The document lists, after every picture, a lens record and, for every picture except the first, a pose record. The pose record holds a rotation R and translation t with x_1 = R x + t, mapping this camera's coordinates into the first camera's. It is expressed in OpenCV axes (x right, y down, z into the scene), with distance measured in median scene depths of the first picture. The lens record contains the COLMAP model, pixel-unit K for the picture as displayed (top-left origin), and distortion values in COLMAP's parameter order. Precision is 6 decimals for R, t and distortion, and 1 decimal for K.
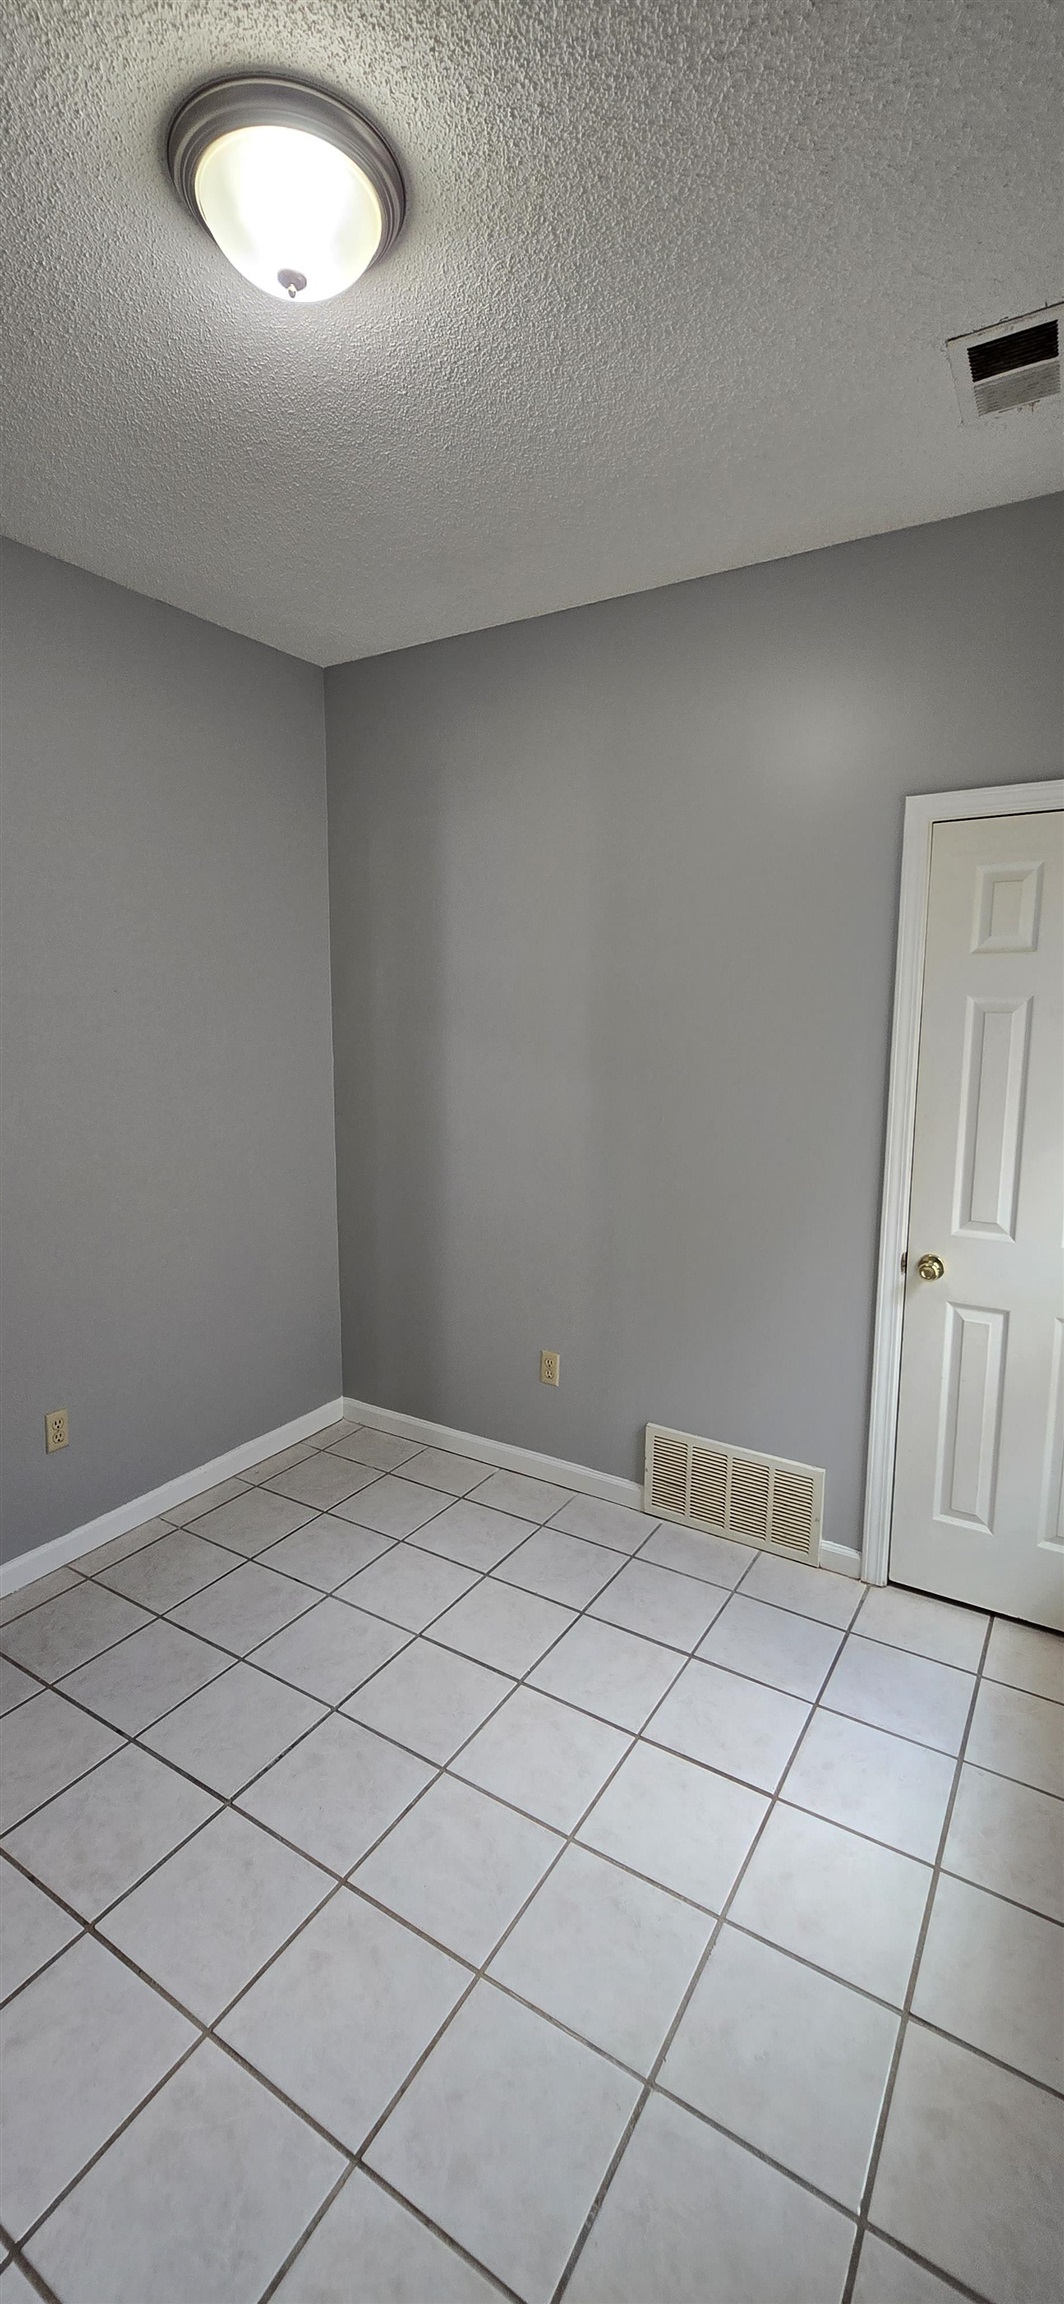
lens RADIAL K [[946.5, 0, 538.7], [0, 946.5, 1157.2], [0, 0, 1]] dist [0.001162, -0.000041]
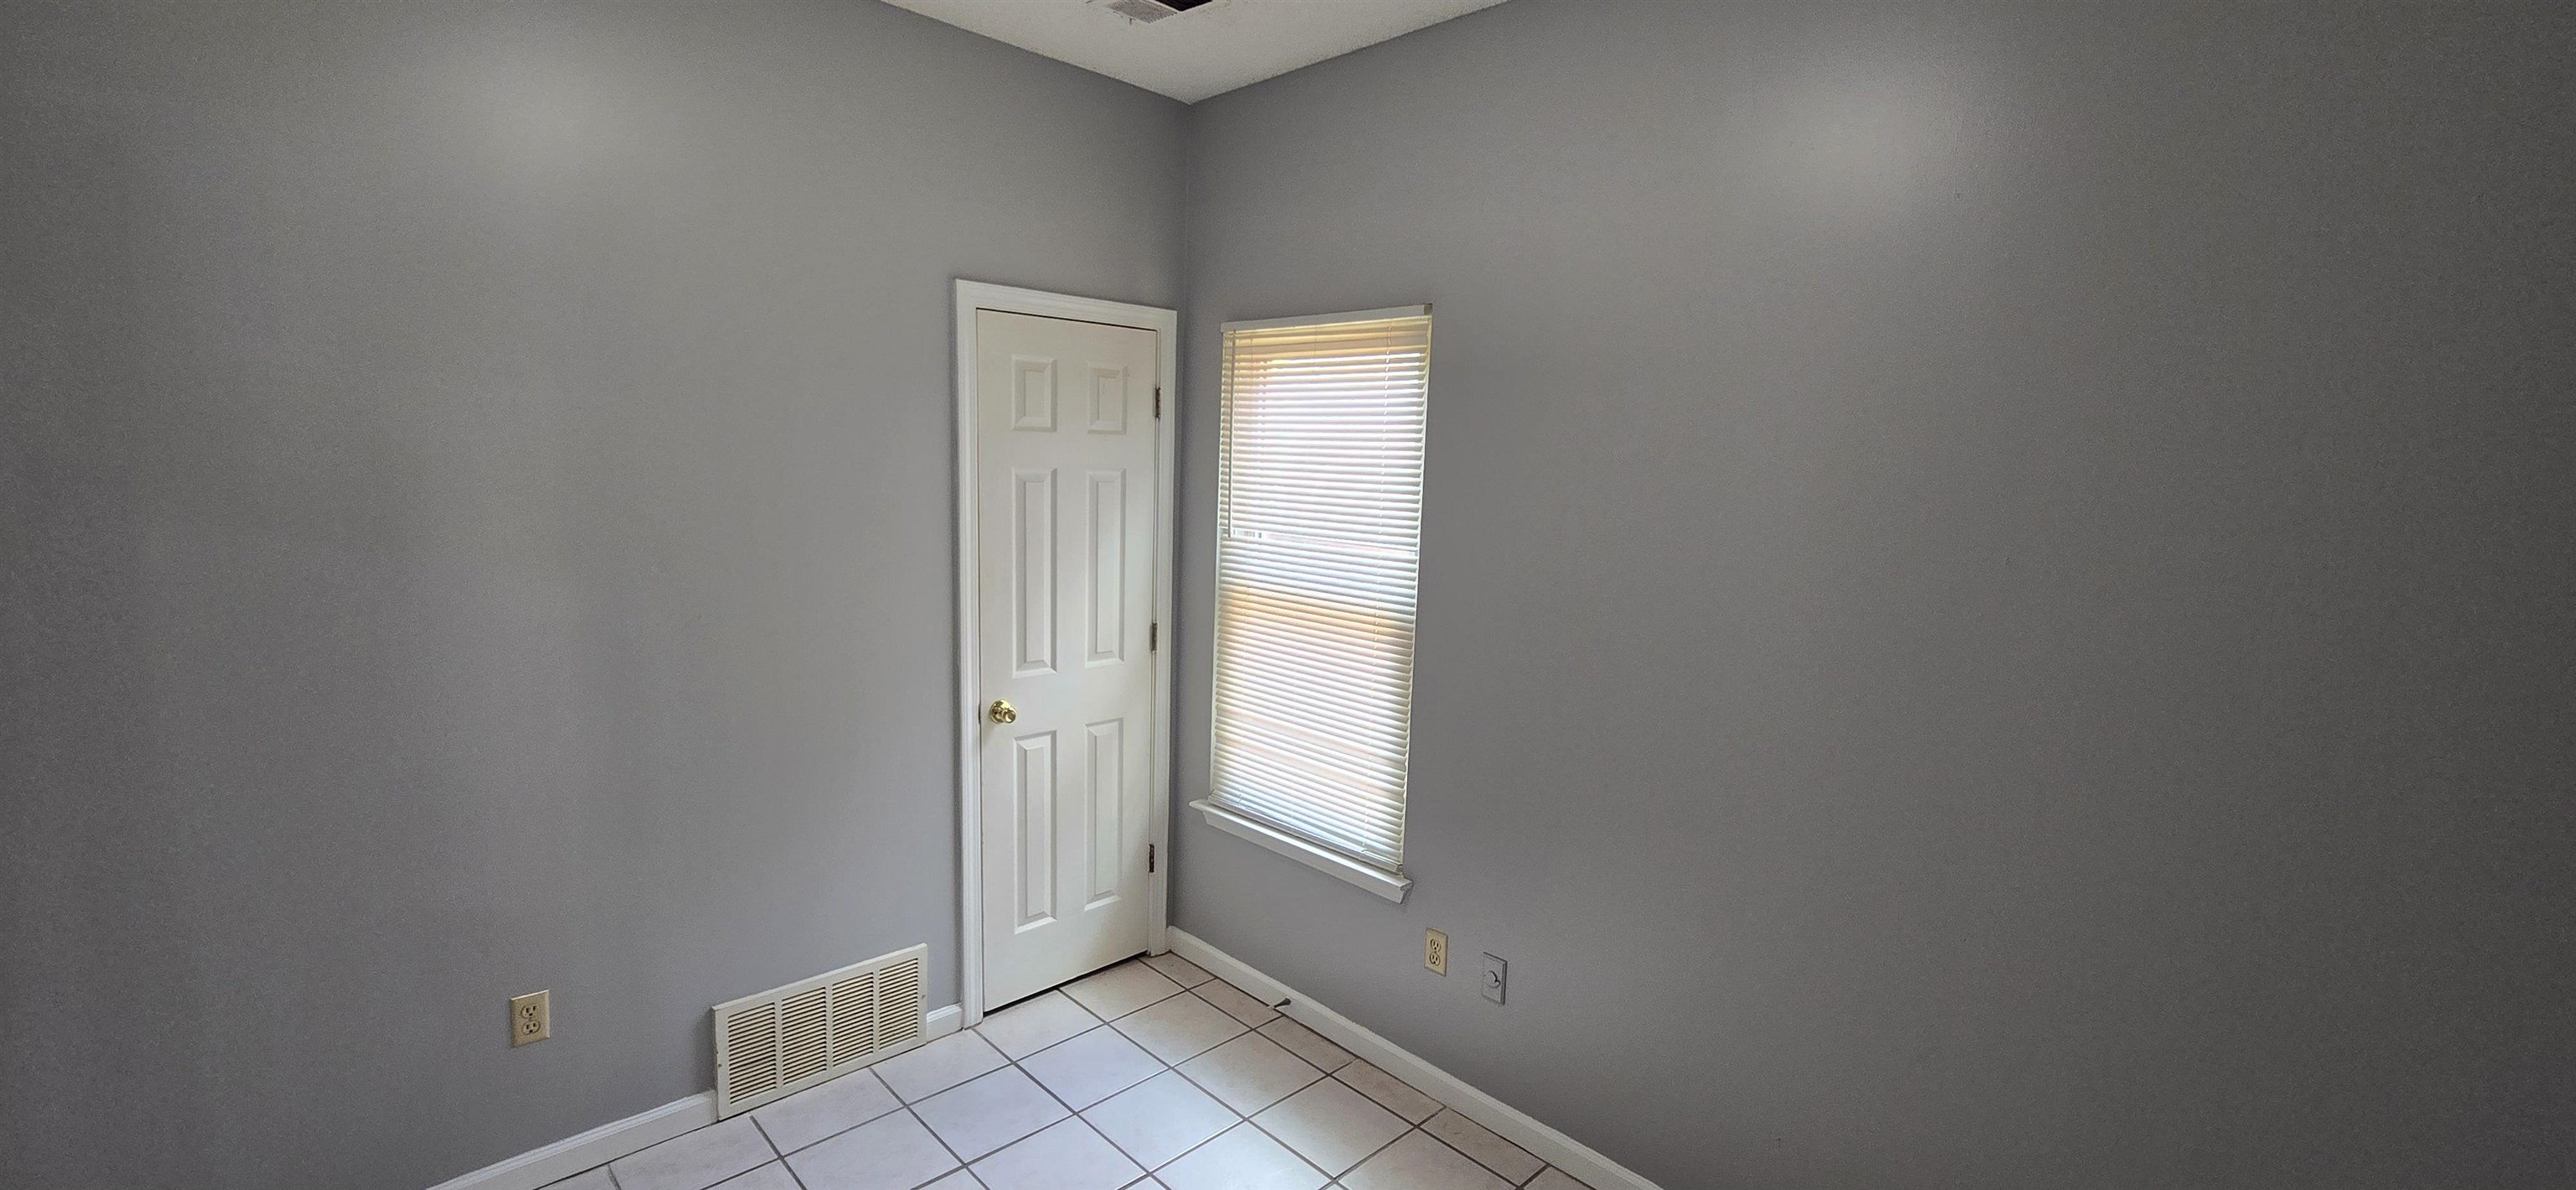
lens RADIAL K [[1058.3, 0, 1301.3], [0, 1058.3, 594.0], [0, 0, 1]] dist [0.001162, -0.000041]
pose [[0.228757, -0.125789, 0.965322, -0.656754], [0.109437, 0.988654, 0.102895, -0.103893], [-0.967313, 0.082104, 0.239927, 0.344089]]
